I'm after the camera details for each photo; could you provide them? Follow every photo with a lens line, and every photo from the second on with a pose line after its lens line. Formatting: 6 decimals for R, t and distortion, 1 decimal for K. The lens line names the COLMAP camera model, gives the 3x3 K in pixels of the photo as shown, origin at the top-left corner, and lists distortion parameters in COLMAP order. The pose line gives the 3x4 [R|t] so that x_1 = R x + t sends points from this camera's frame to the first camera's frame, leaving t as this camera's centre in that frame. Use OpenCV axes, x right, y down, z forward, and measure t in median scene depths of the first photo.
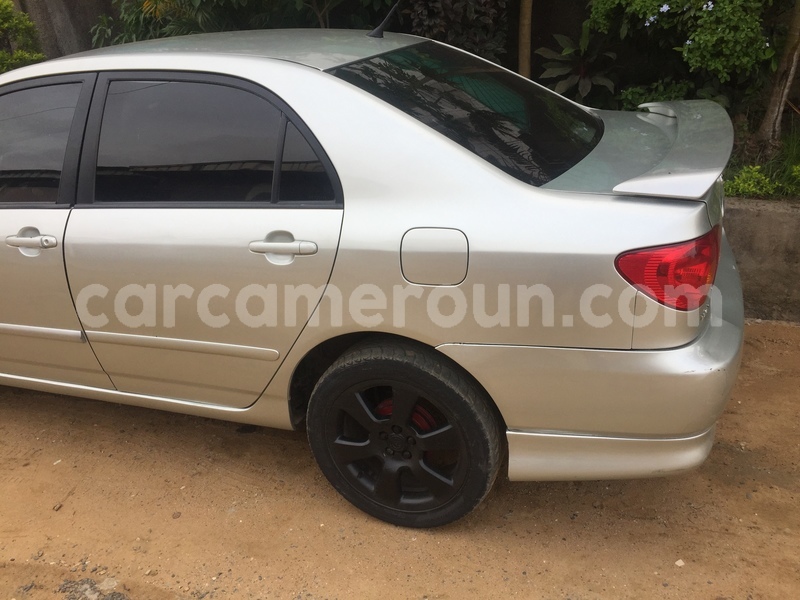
lens RADIAL K [[704.6, 0, 400.0], [0, 704.6, 300.0], [0, 0, 1]] dist [0.087332, -0.119204]
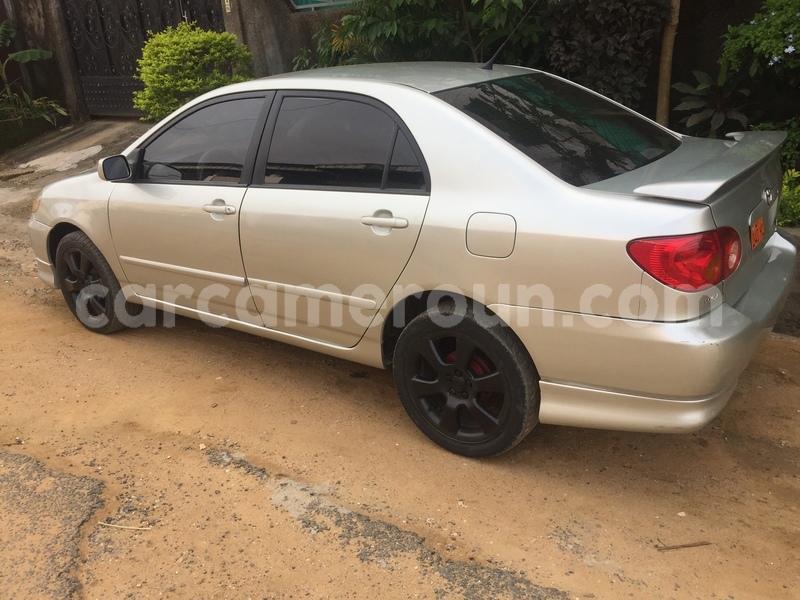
lens RADIAL K [[704.6, 0, 400.0], [0, 704.6, 300.0], [0, 0, 1]] dist [0.087332, -0.119204]
pose [[0.965639, 0.101100, -0.239414, 0.180018], [-0.110744, 0.993478, -0.027140, 0.095732], [0.235109, 0.052722, 0.970538, -0.258016]]
